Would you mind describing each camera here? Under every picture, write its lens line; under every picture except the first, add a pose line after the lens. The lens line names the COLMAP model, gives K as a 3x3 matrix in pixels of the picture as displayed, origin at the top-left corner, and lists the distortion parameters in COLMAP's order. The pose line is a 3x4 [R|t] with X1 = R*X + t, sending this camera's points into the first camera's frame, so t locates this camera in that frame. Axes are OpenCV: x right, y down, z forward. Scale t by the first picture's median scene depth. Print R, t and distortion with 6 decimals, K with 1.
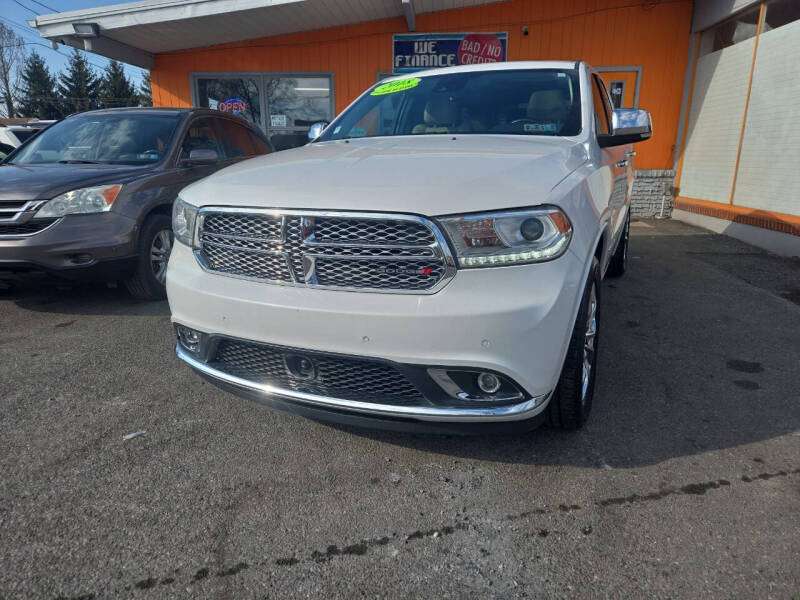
lens RADIAL K [[541.9, 0, 398.8], [0, 541.9, 293.7], [0, 0, 1]] dist [0.057450, -0.045750]
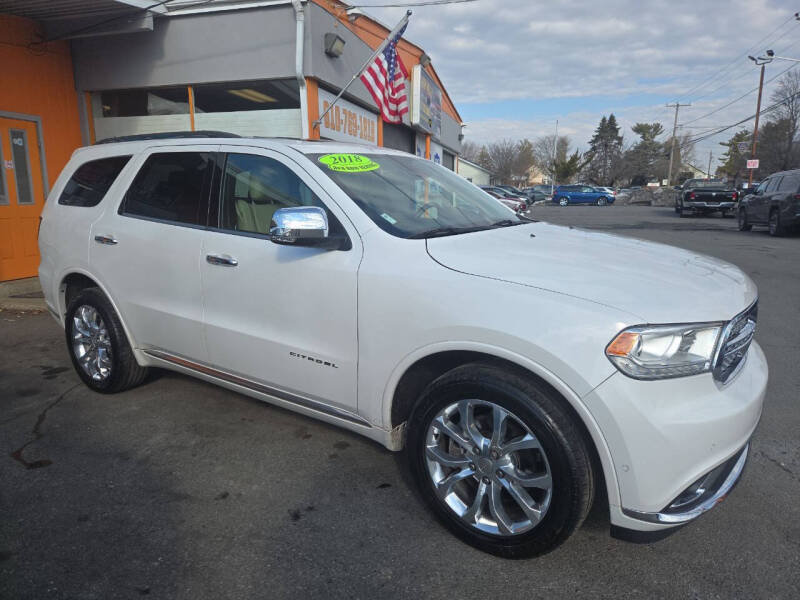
lens RADIAL K [[541.9, 0, 402.0], [0, 541.9, 287.6], [0, 0, 1]] dist [0.057450, -0.045750]
pose [[0.178459, -0.164970, 0.970019, -1.013273], [0.248601, 0.961419, 0.117772, -0.341815], [-0.952024, 0.220130, 0.212585, 0.981939]]
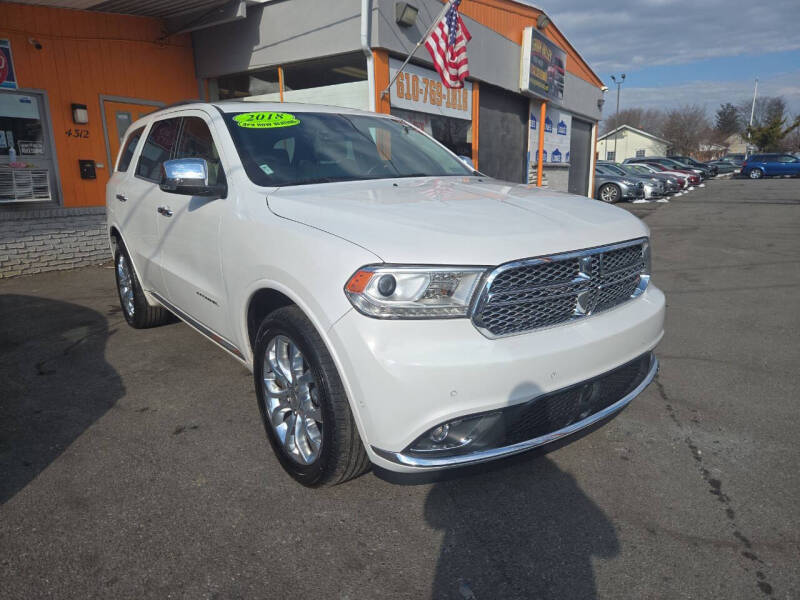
lens RADIAL K [[541.9, 0, 401.8], [0, 541.9, 288.5], [0, 0, 1]] dist [0.057450, -0.045750]
pose [[0.464840, -0.187990, 0.865207, -0.887246], [0.238701, 0.967625, 0.081999, -0.170908], [-0.852611, 0.168409, 0.494664, 0.528267]]
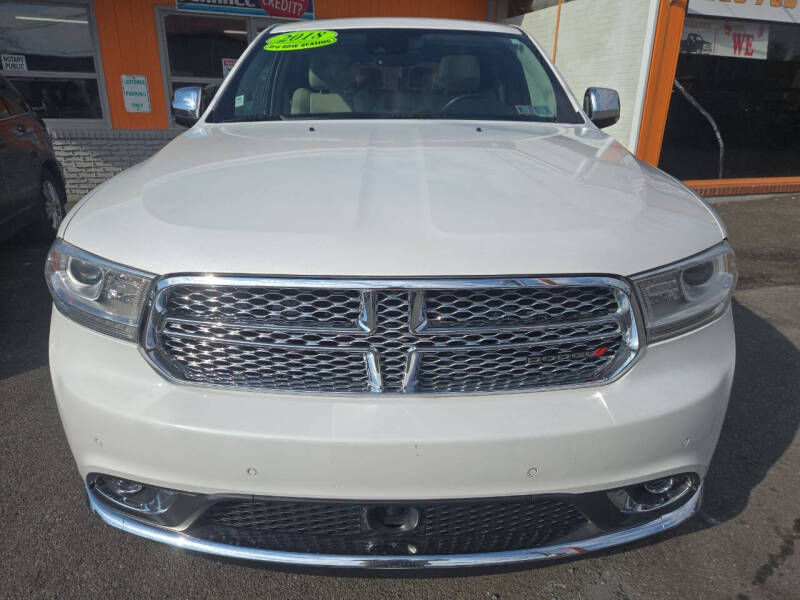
lens RADIAL K [[541.9, 0, 401.4], [0, 541.9, 293.8], [0, 0, 1]] dist [0.057450, -0.045750]
pose [[0.906662, -0.124521, 0.403062, -0.277049], [0.089799, 0.990514, 0.104011, -0.130466], [-0.412190, -0.058108, 0.909243, 0.311630]]
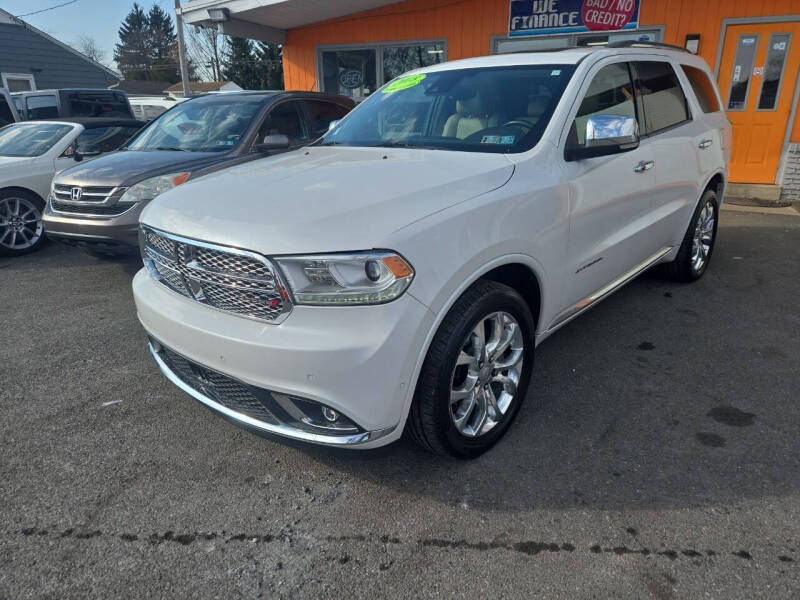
lens RADIAL K [[541.9, 0, 400.1], [0, 541.9, 301.3], [0, 0, 1]] dist [0.057450, -0.045750]
pose [[0.953598, 0.089758, -0.287394, 0.380517], [-0.063008, 0.992886, 0.101029, -0.108217], [0.294417, -0.078233, 0.952469, 0.032507]]
